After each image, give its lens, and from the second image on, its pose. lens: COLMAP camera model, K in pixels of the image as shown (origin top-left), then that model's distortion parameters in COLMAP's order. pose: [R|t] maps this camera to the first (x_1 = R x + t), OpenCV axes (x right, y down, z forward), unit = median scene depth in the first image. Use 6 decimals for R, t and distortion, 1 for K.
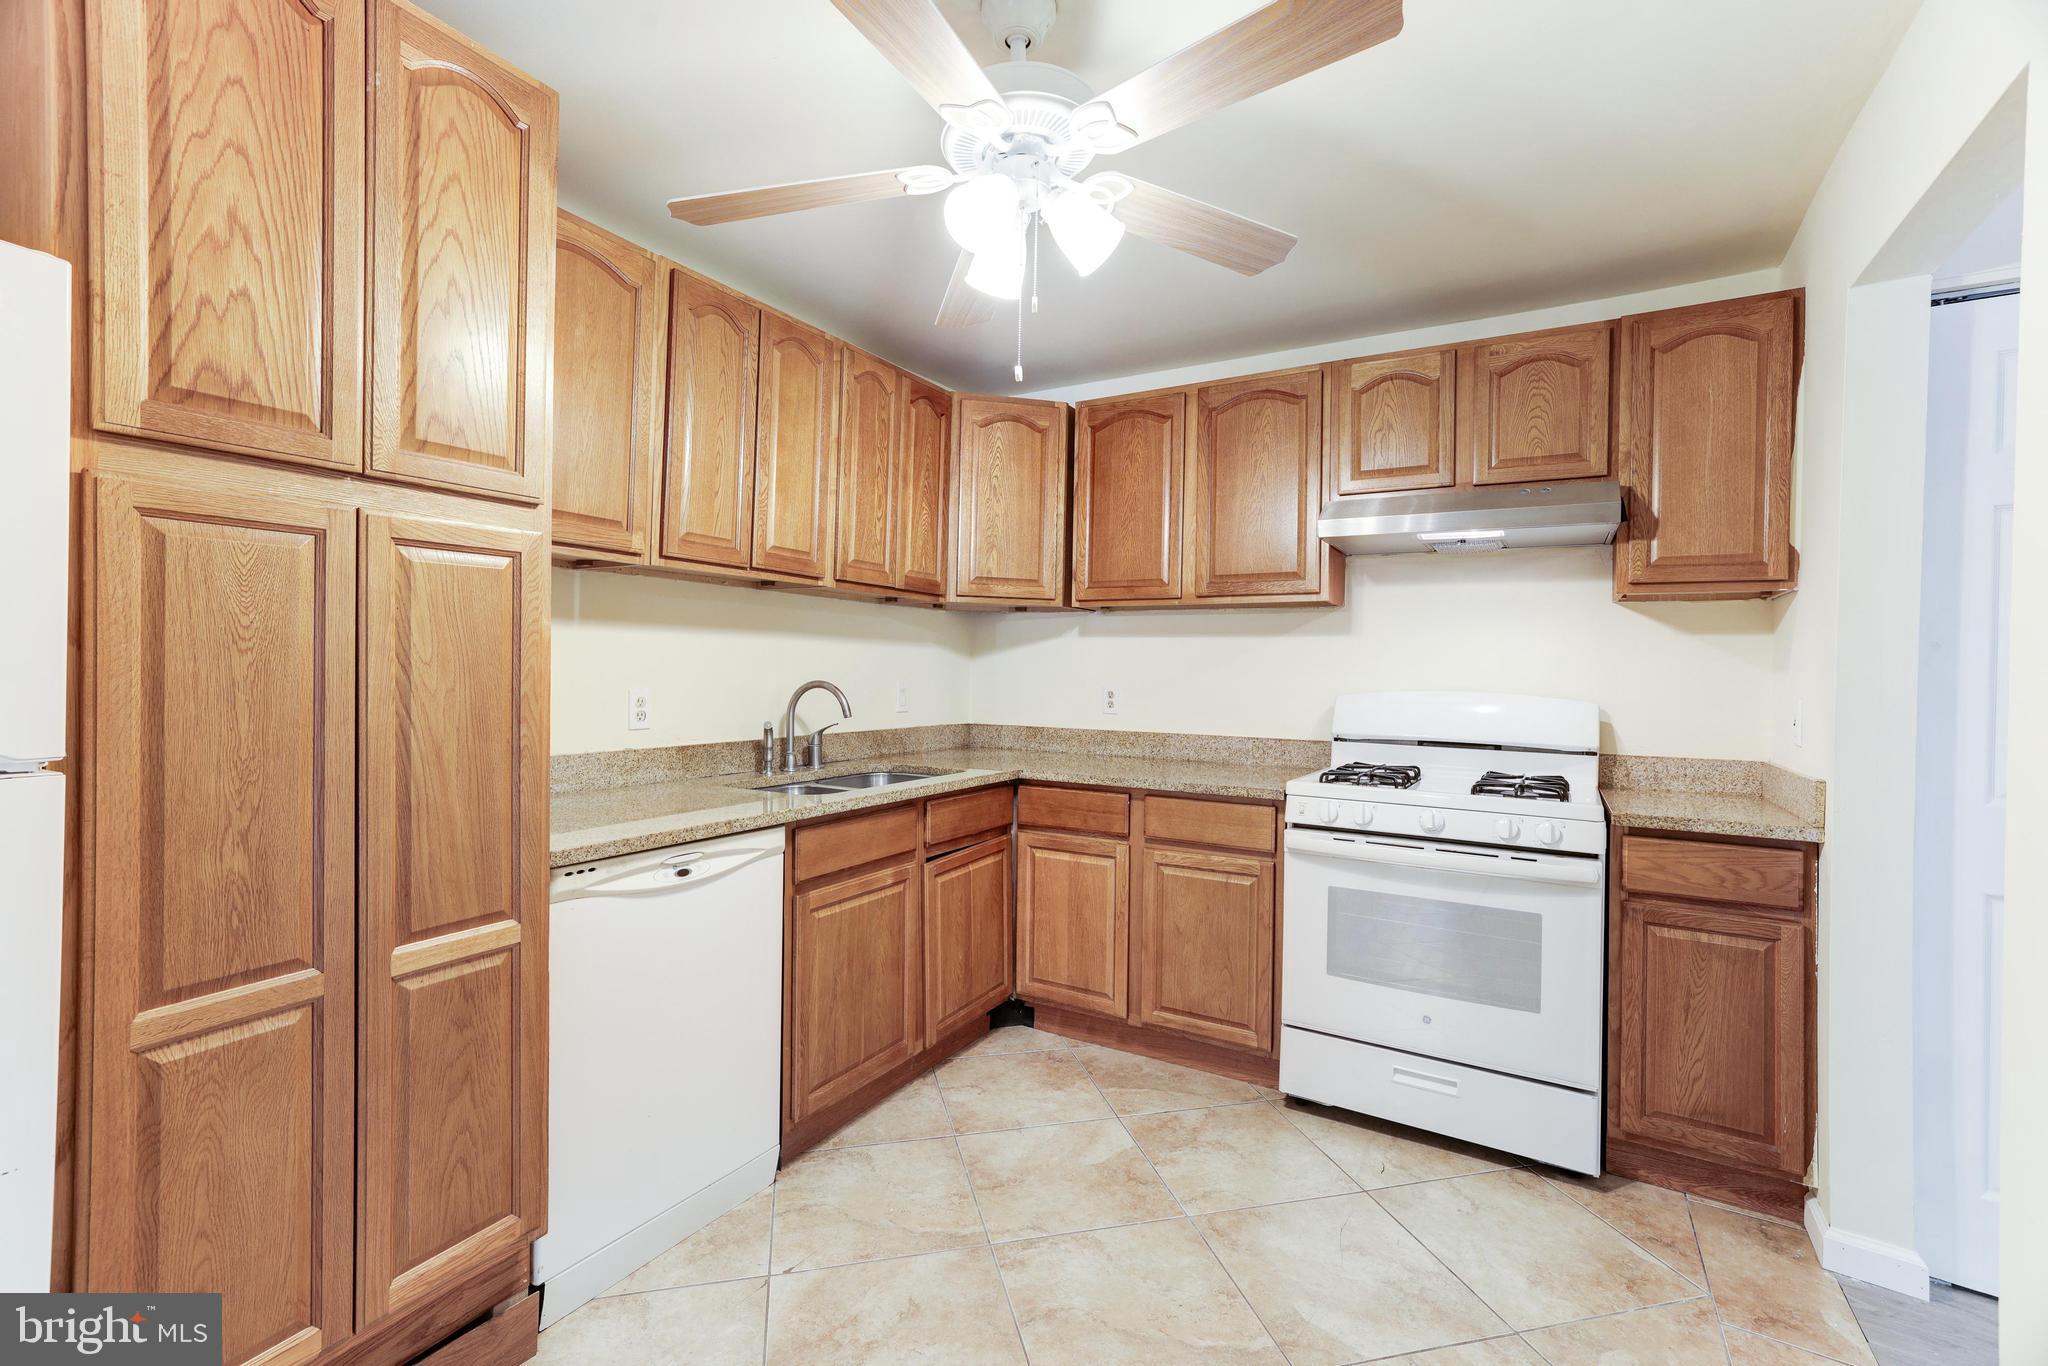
lens RADIAL K [[883.8, 0, 1008.4], [0, 883.8, 664.0], [0, 0, 1]] dist [-0.030124, 0.016478]
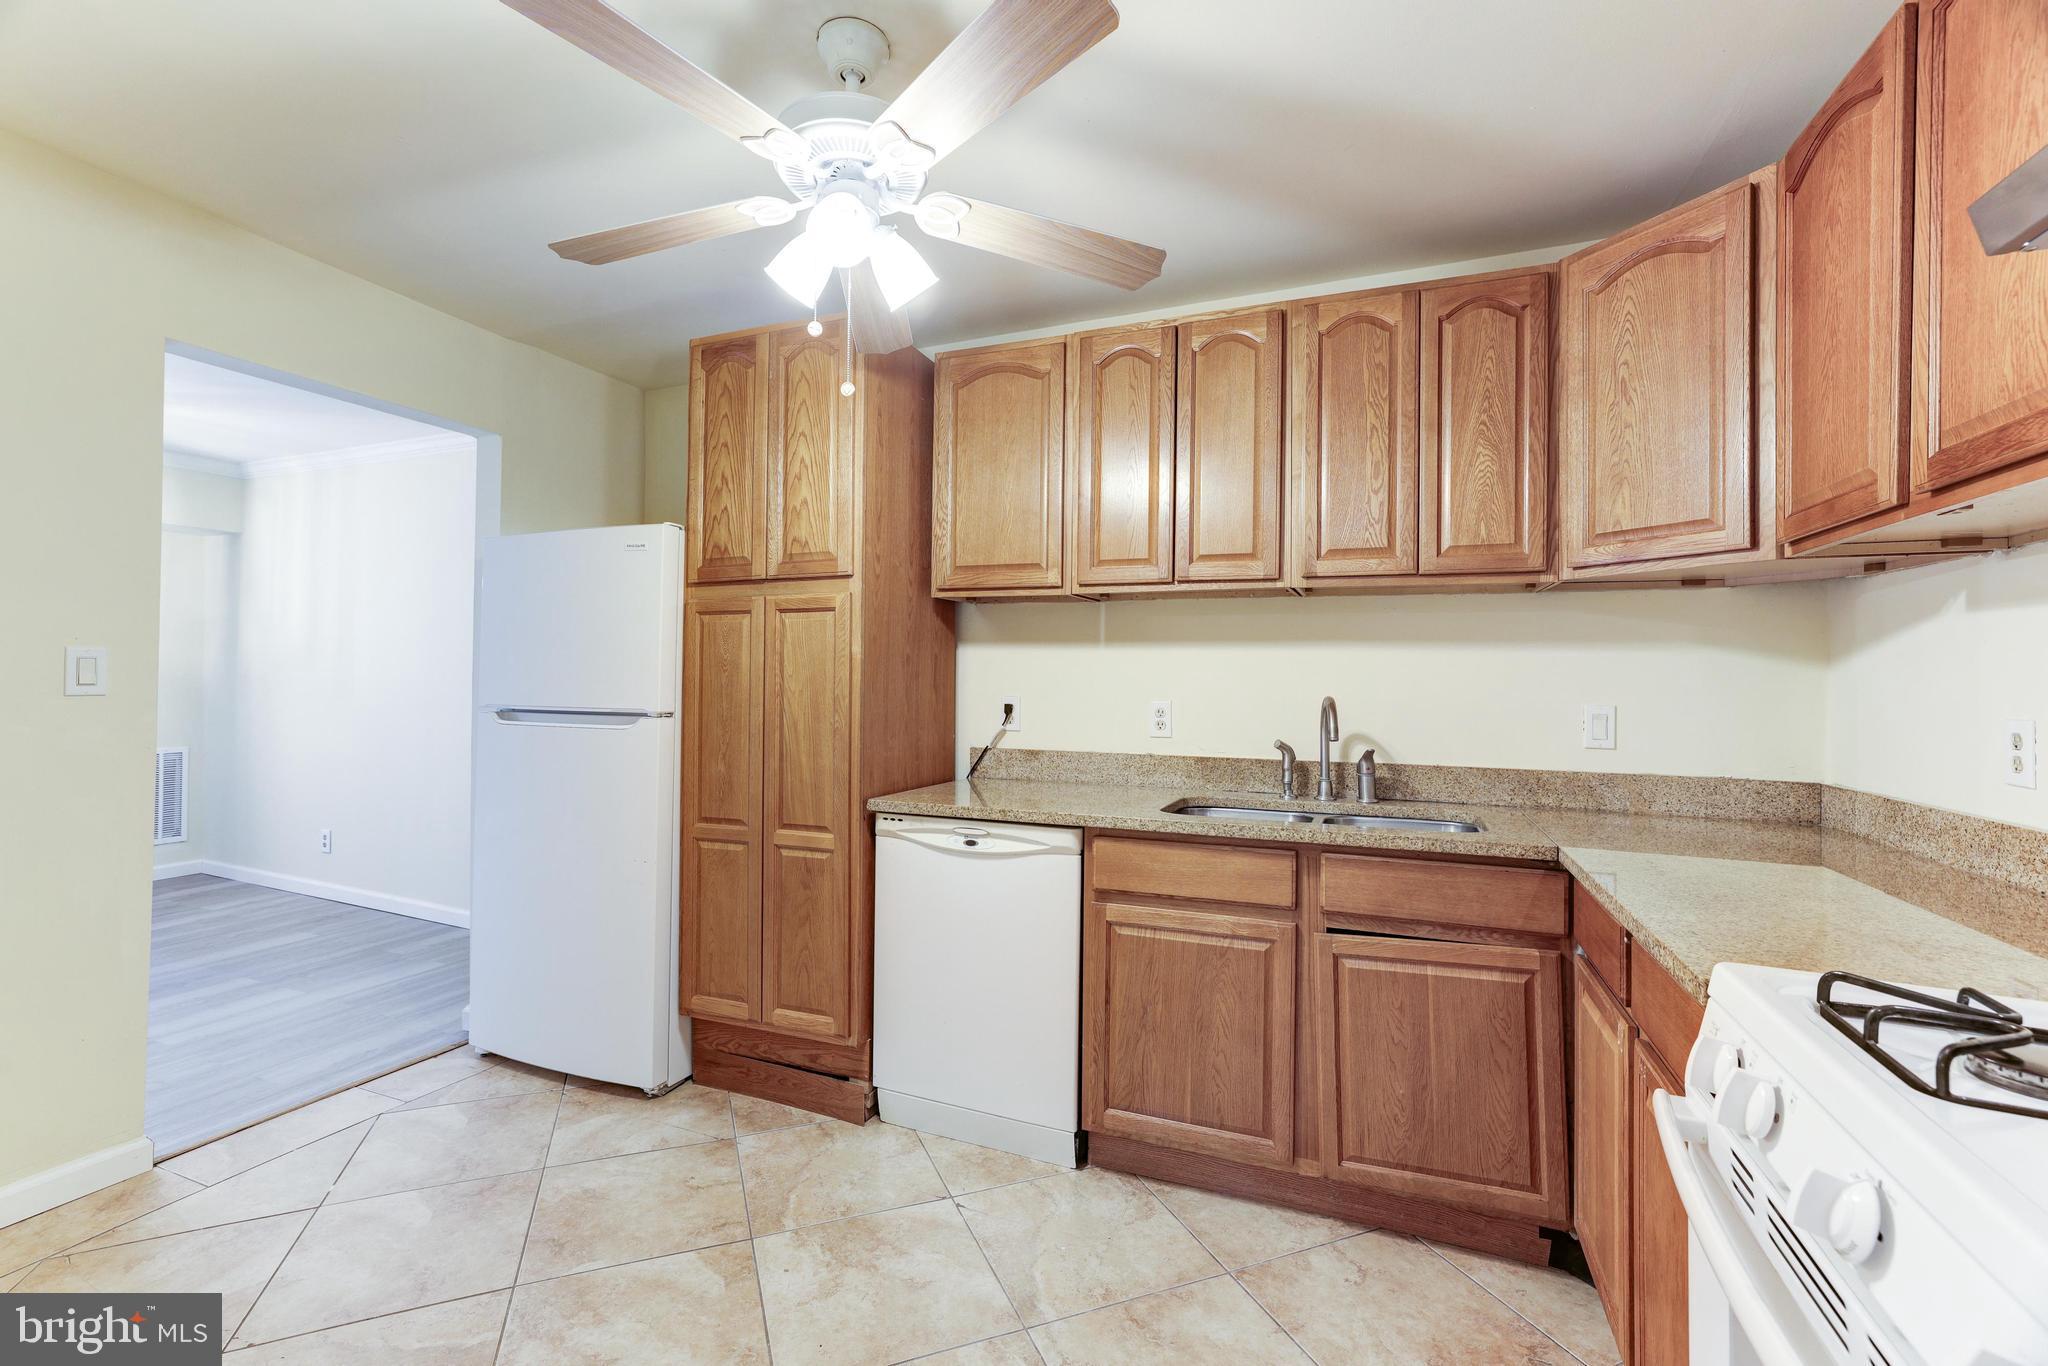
lens RADIAL K [[883.8, 0, 1008.9], [0, 883.8, 664.0], [0, 0, 1]] dist [-0.030124, 0.016478]
pose [[0.144501, -0.030688, -0.989029, 0.693393], [-0.002127, 0.999507, -0.031324, 0.017530], [0.989502, 0.006630, 0.144364, 0.681033]]
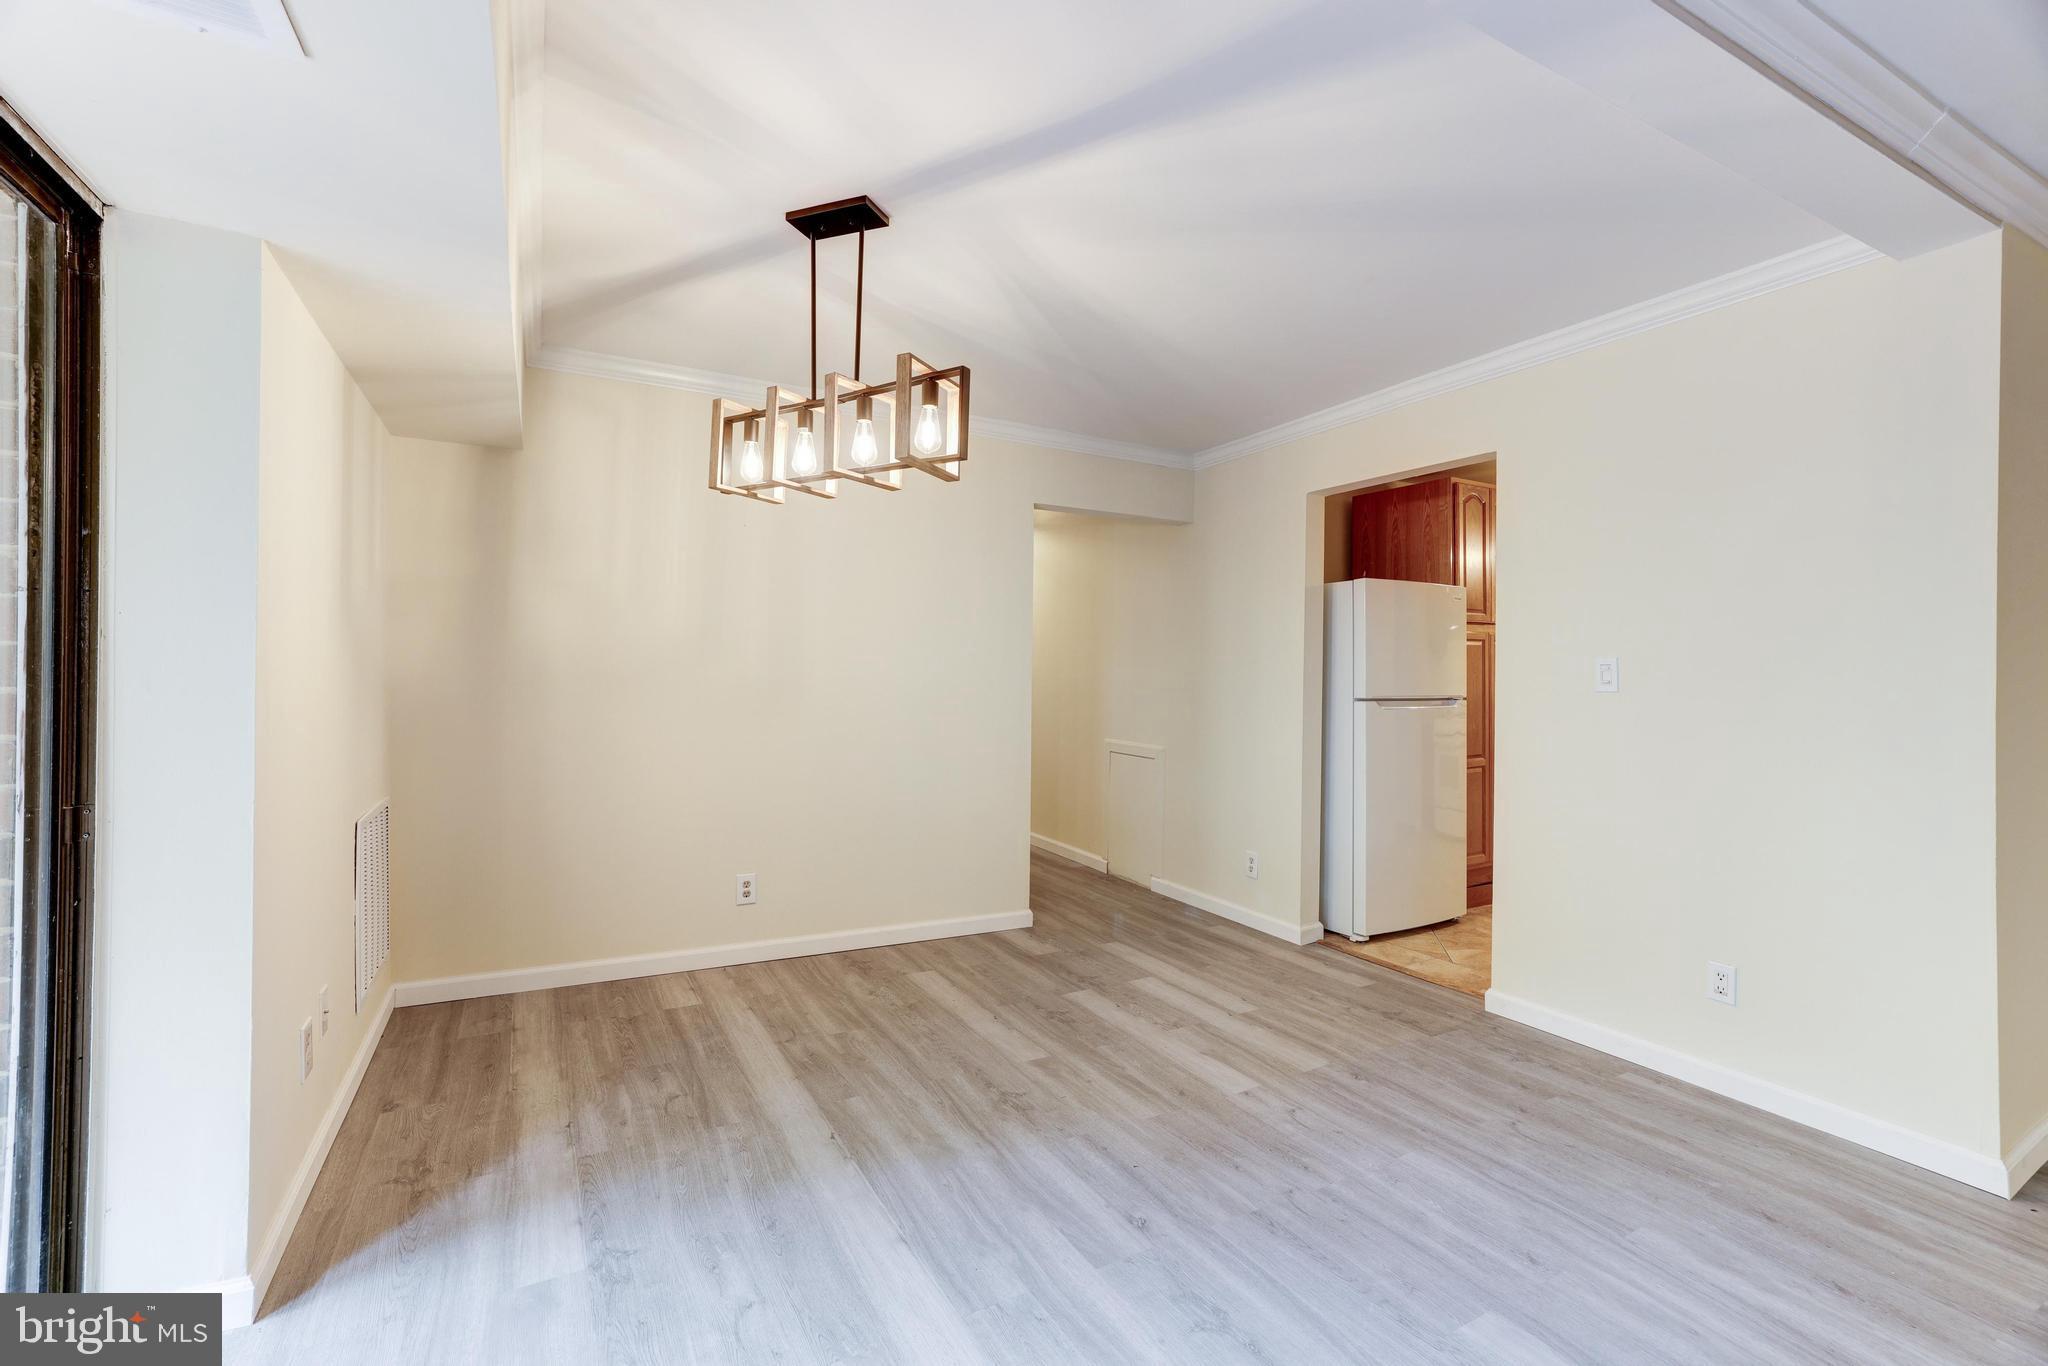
lens RADIAL K [[883.8, 0, 1011.8], [0, 883.8, 667.8], [0, 0, 1]] dist [-0.030124, 0.016478]
pose [[0.865130, -0.007370, -0.501494, -0.343487], [0.004761, 0.999968, -0.006482, -0.010690], [0.501526, 0.003221, 0.865137, -1.692652]]
